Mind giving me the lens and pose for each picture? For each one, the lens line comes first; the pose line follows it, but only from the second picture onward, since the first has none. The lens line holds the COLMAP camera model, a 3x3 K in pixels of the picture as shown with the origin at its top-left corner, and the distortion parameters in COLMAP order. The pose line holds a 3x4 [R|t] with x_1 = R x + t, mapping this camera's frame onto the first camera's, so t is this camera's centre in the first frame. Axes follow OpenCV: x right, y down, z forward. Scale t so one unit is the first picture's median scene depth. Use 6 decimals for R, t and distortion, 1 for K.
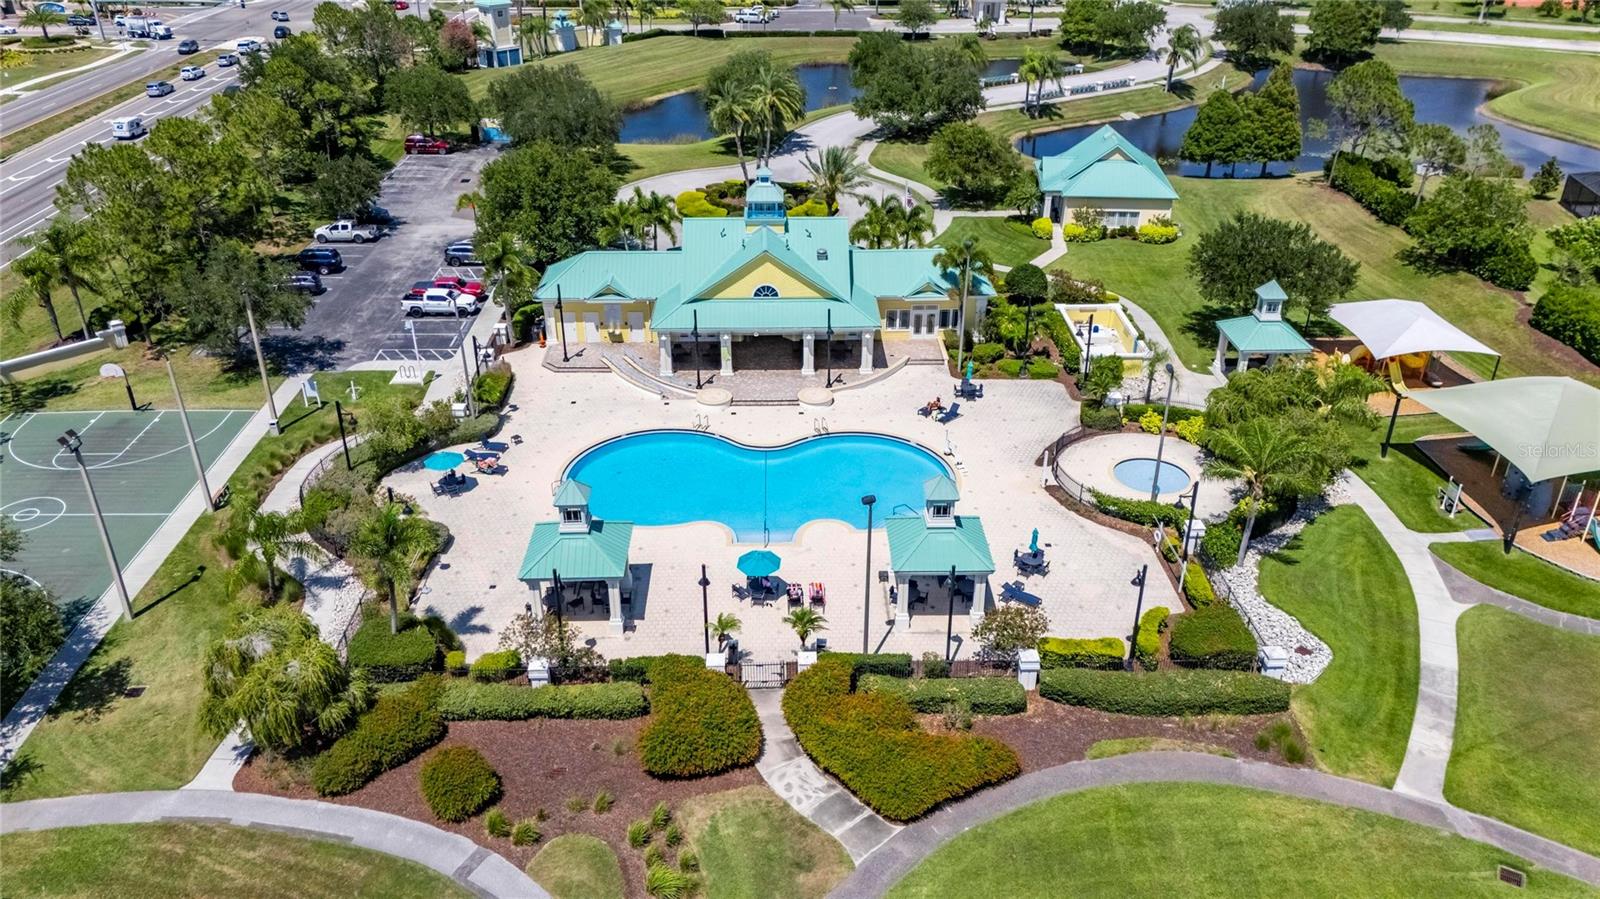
lens RADIAL K [[1180.5, 0, 800.2], [0, 1180.5, 449.0], [0, 0, 1]] dist [0.055952, -0.043767]
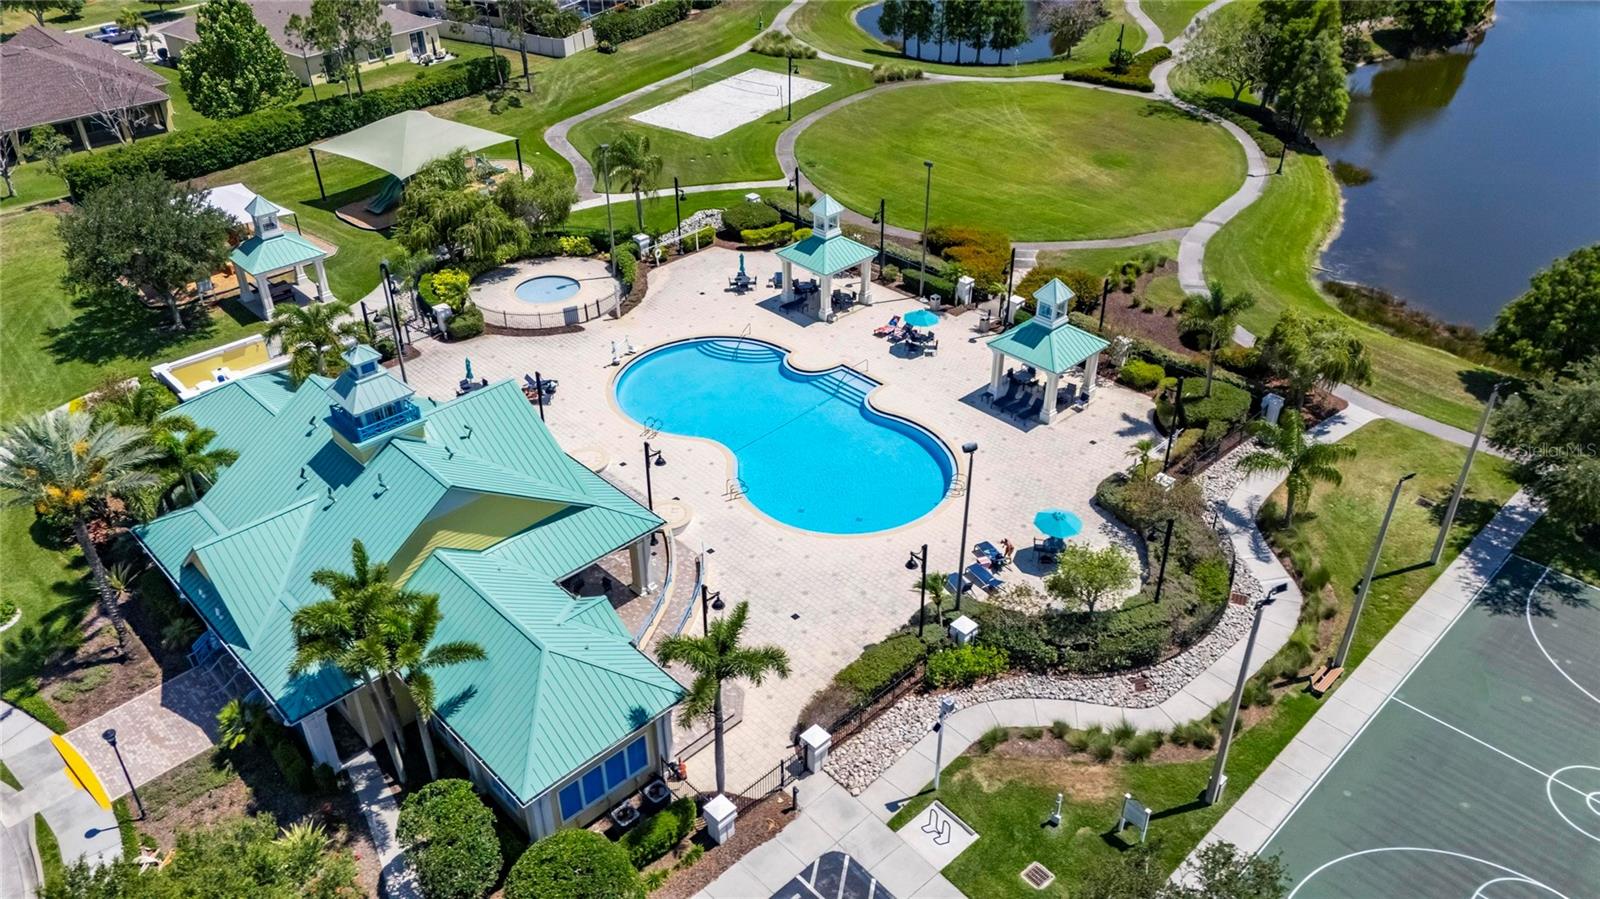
lens RADIAL K [[1180.5, 0, 801.1], [0, 1180.5, 443.3], [0, 0, 1]] dist [0.055952, -0.043767]
pose [[-0.672153, -0.401181, 0.622306, -0.552002], [0.359355, 0.558095, 0.747926, -0.571733], [-0.647360, 0.726349, -0.230959, 1.051280]]
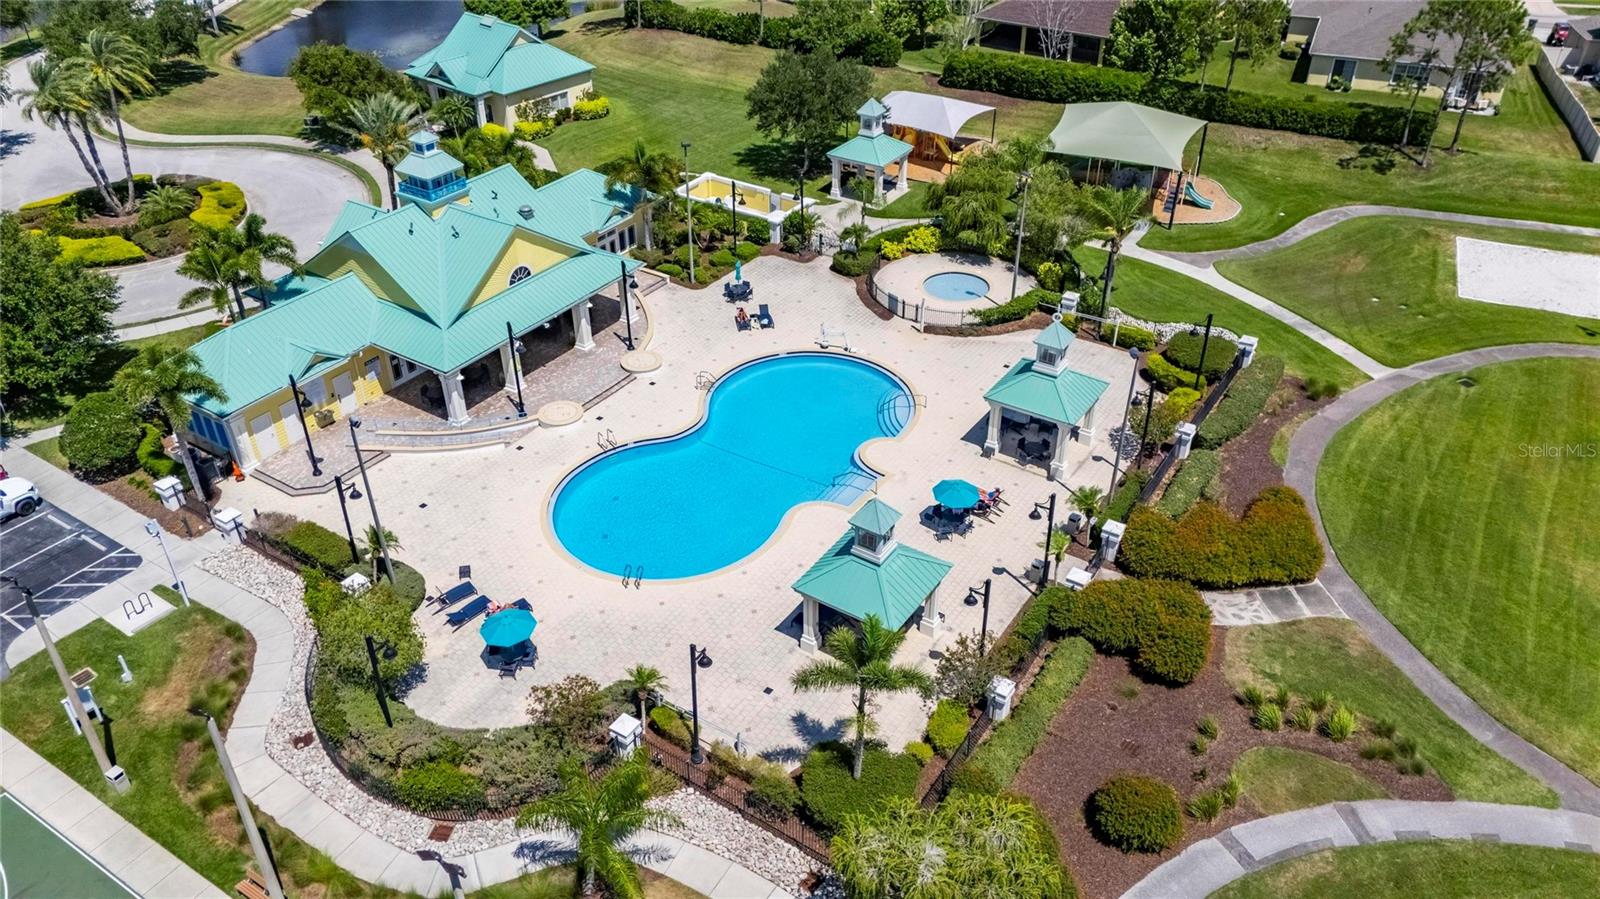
lens RADIAL K [[1180.5, 0, 805.6], [0, 1180.5, 460.3], [0, 0, 1]] dist [0.055952, -0.043767]
pose [[0.570256, -0.466424, 0.676208, -0.526014], [0.393177, 0.877732, 0.273856, -0.167028], [-0.721263, 0.109701, 0.683920, 0.316048]]
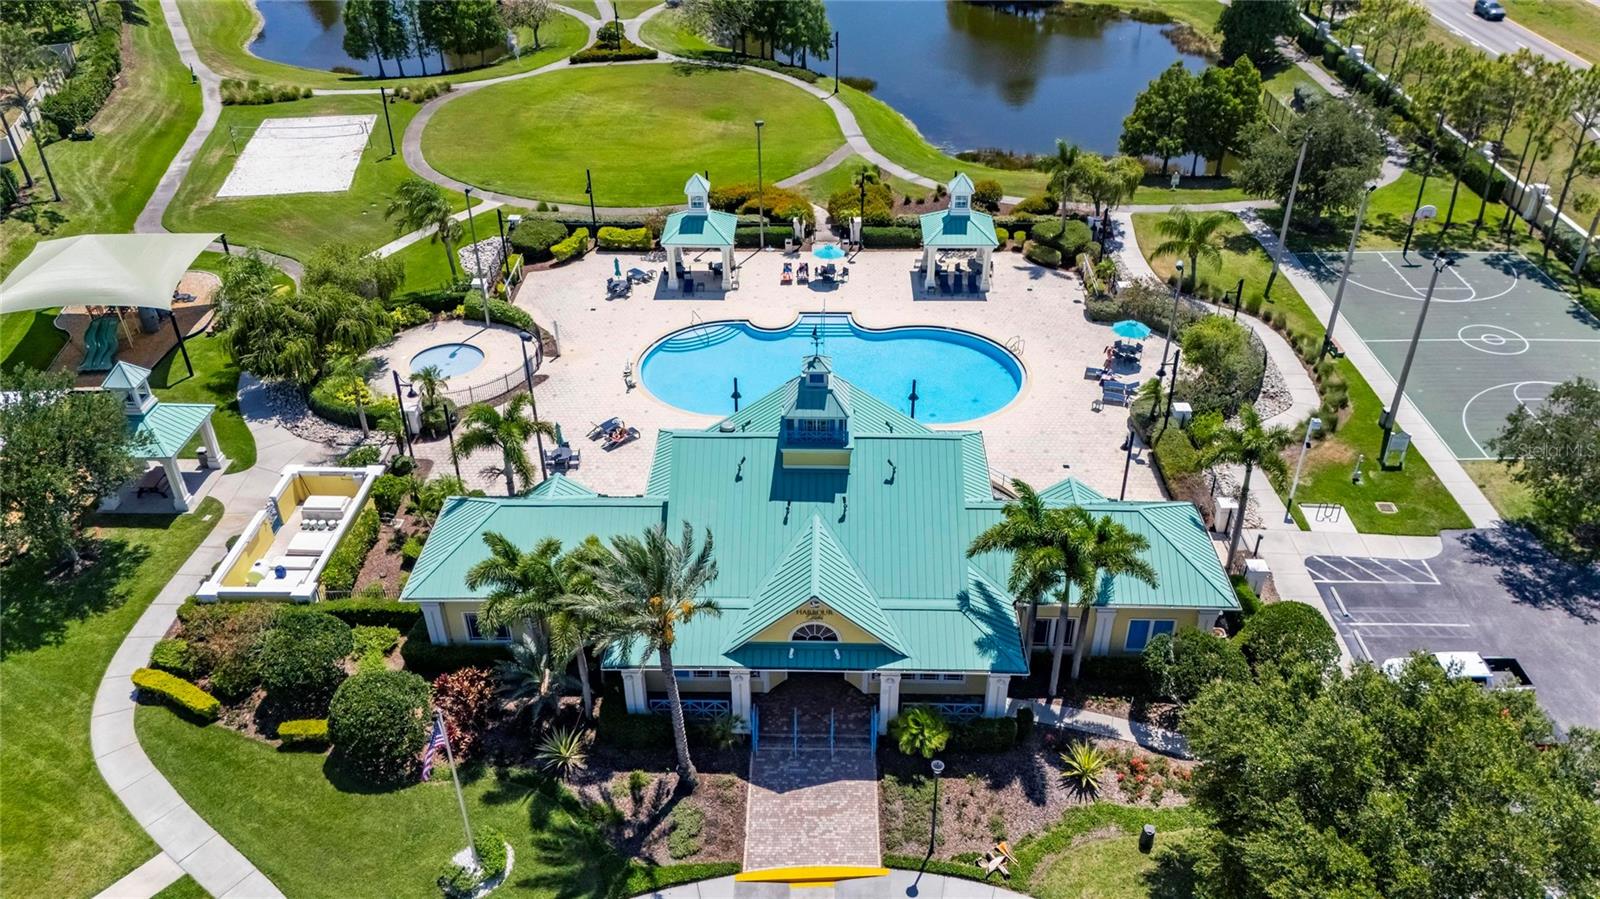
lens RADIAL K [[1180.5, 0, 800.8], [0, 1180.5, 451.0], [0, 0, 1]] dist [0.055952, -0.043767]
pose [[-0.998729, -0.023227, 0.044729, -0.048495], [0.028538, 0.470885, 0.881733, -0.723497], [-0.041542, 0.881889, -0.469623, 1.332085]]
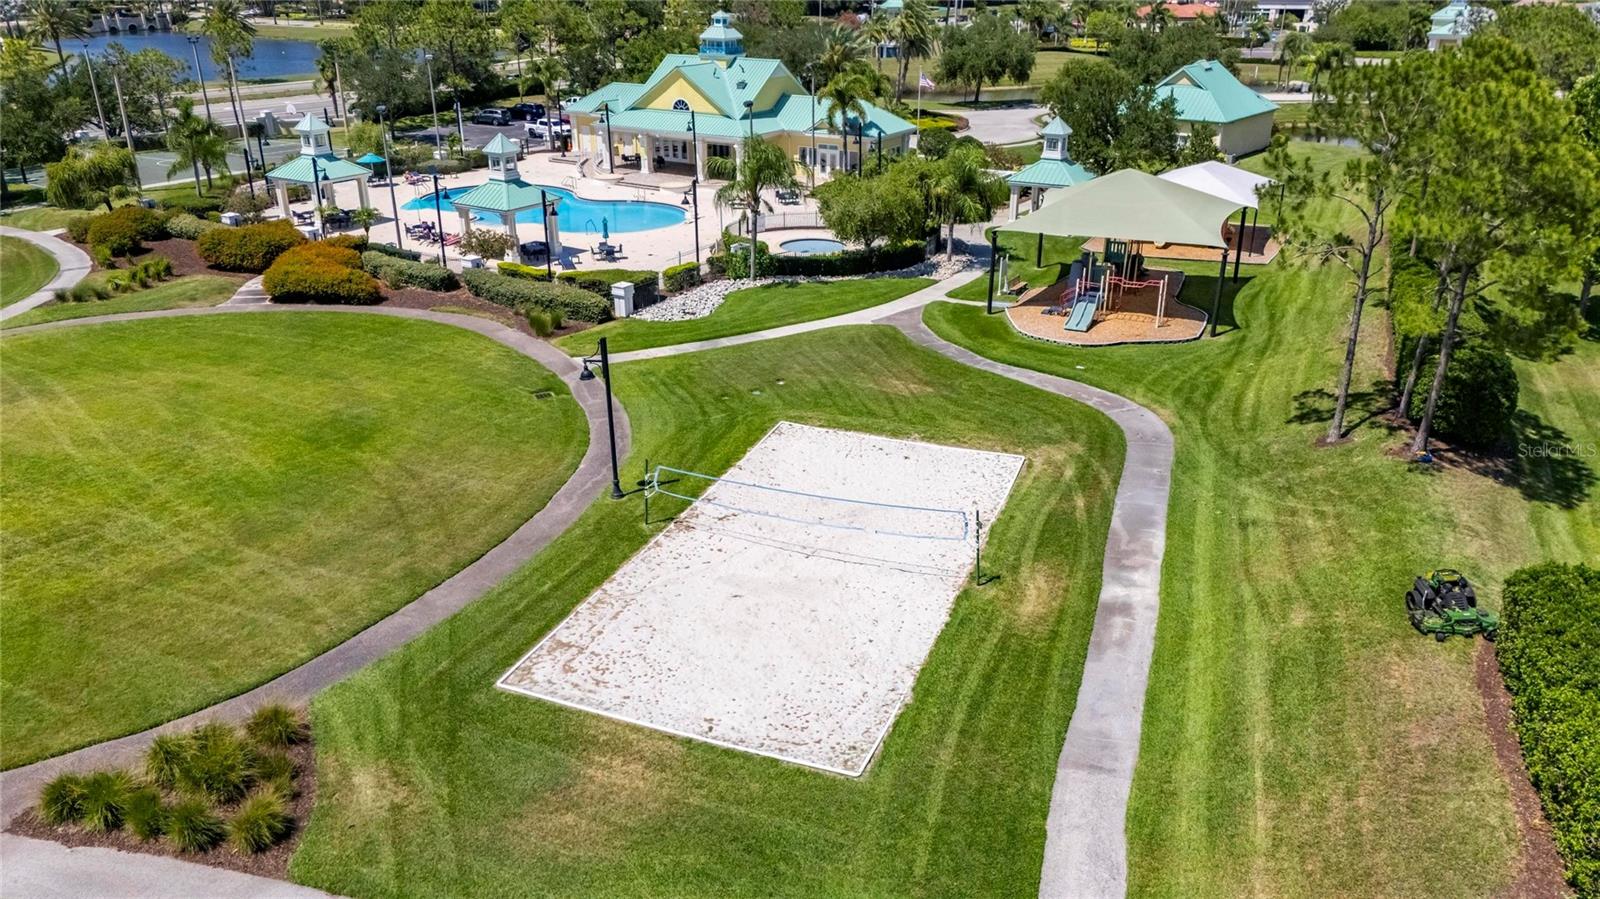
lens RADIAL K [[1180.5, 0, 803.8], [0, 1180.5, 455.7], [0, 0, 1]] dist [0.055952, -0.043767]
pose [[0.830583, 0.213594, -0.514305, 0.770760], [-0.261913, 0.964834, -0.022279, 0.204202], [0.491461, 0.153208, 0.857318, 0.081593]]
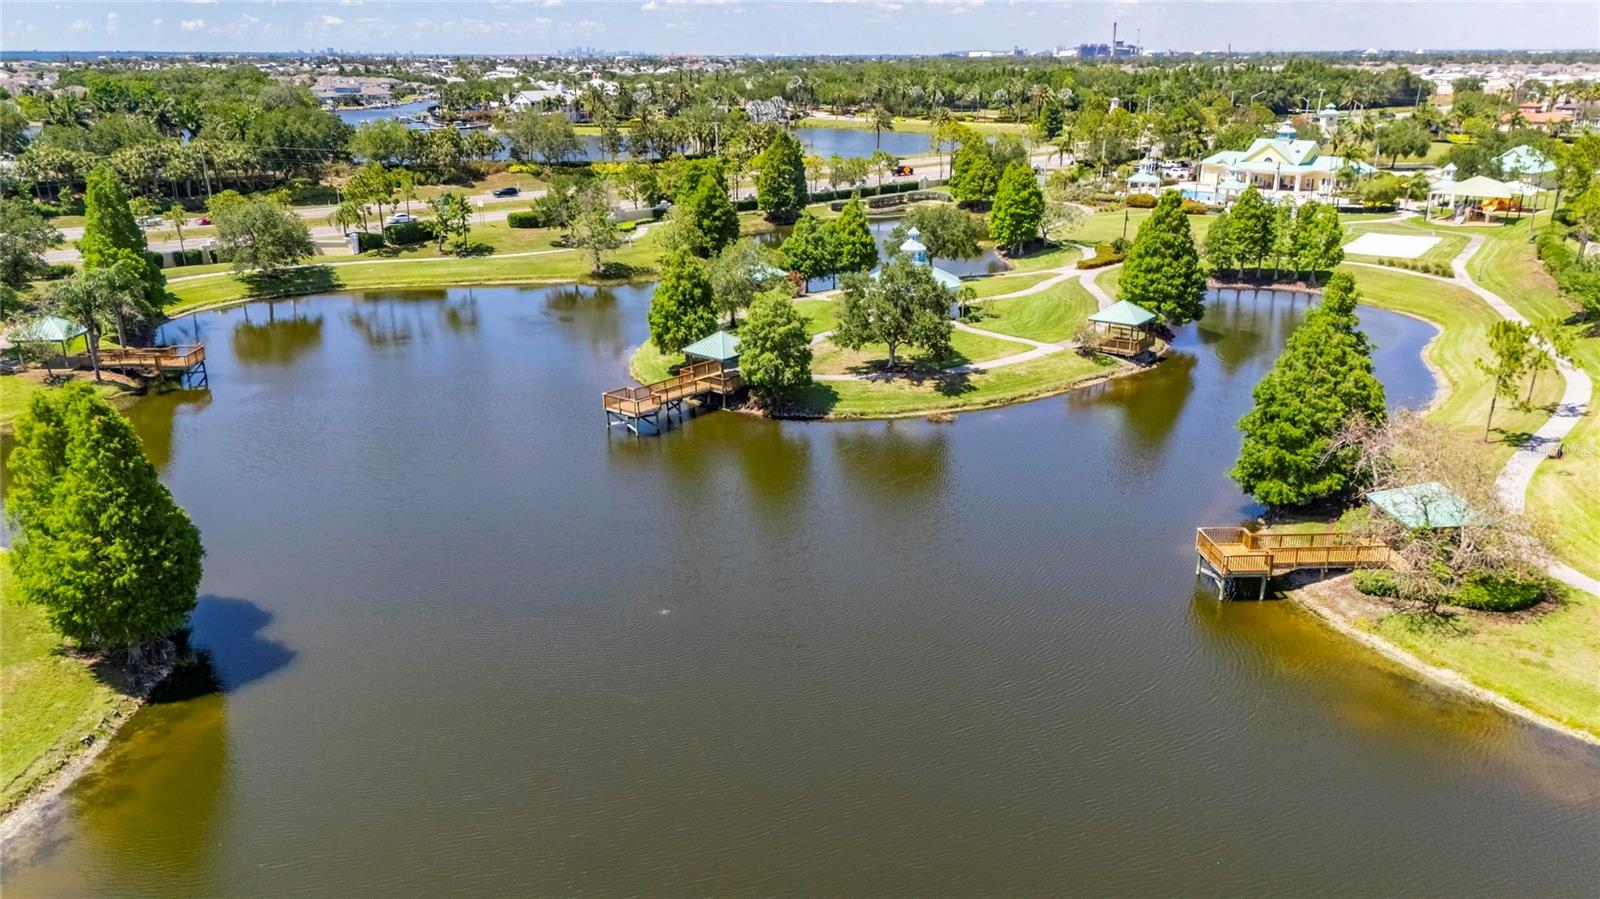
lens RADIAL K [[1180.5, 0, 801.5], [0, 1180.5, 459.5], [0, 0, 1]] dist [0.055952, -0.043767]
pose [[0.656341, 0.243177, -0.714200, 1.432547], [-0.356687, 0.934174, -0.009716, 0.950262], [0.664824, 0.261122, 0.699874, -1.523455]]
